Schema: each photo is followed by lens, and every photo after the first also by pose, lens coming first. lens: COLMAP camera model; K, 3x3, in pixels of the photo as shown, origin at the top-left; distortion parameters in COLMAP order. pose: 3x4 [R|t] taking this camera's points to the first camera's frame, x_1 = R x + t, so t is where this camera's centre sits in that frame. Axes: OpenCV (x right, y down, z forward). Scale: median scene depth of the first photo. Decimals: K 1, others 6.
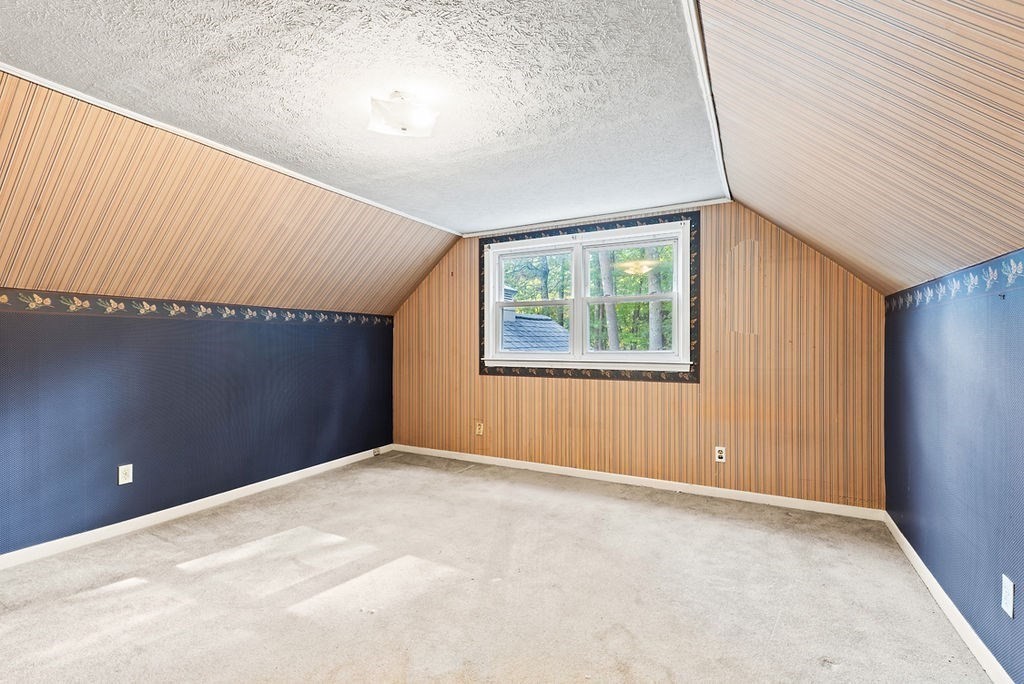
lens RADIAL K [[476.8, 0, 468.4], [0, 476.8, 345.2], [0, 0, 1]] dist [0.087458, 0.000077]
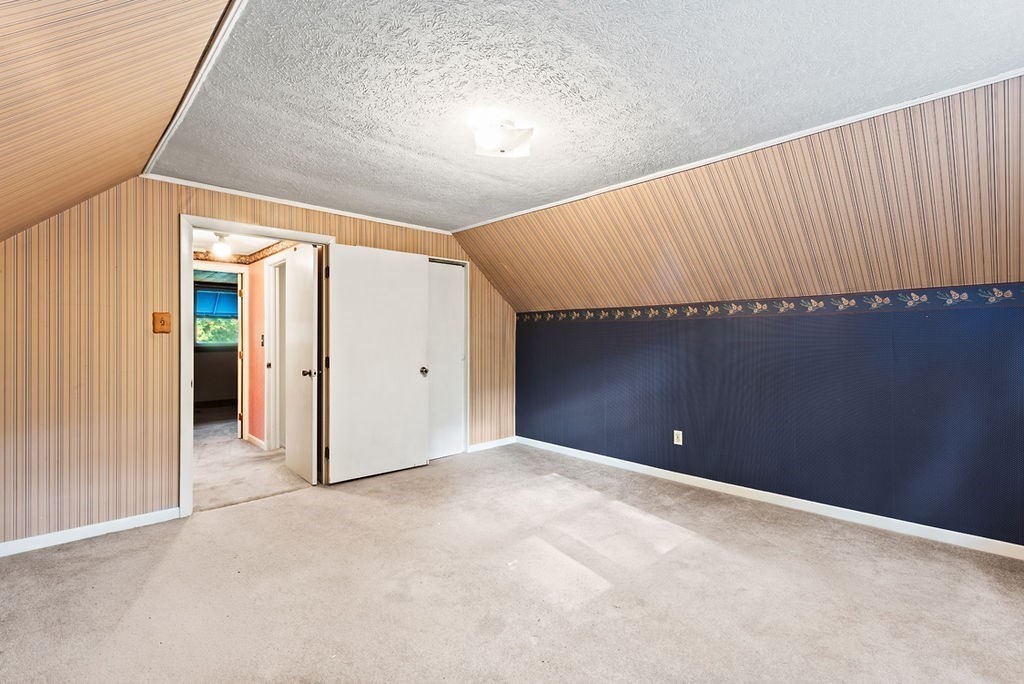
lens RADIAL K [[461.0, 0, 514.5], [0, 461.0, 335.2], [0, 0, 1]] dist [0.000102, 0.000164]
pose [[-0.248901, -0.007823, -0.968497, 0.562397], [-0.001970, 0.999969, -0.007571, -0.004028], [0.968527, 0.000023, -0.248908, 0.811635]]
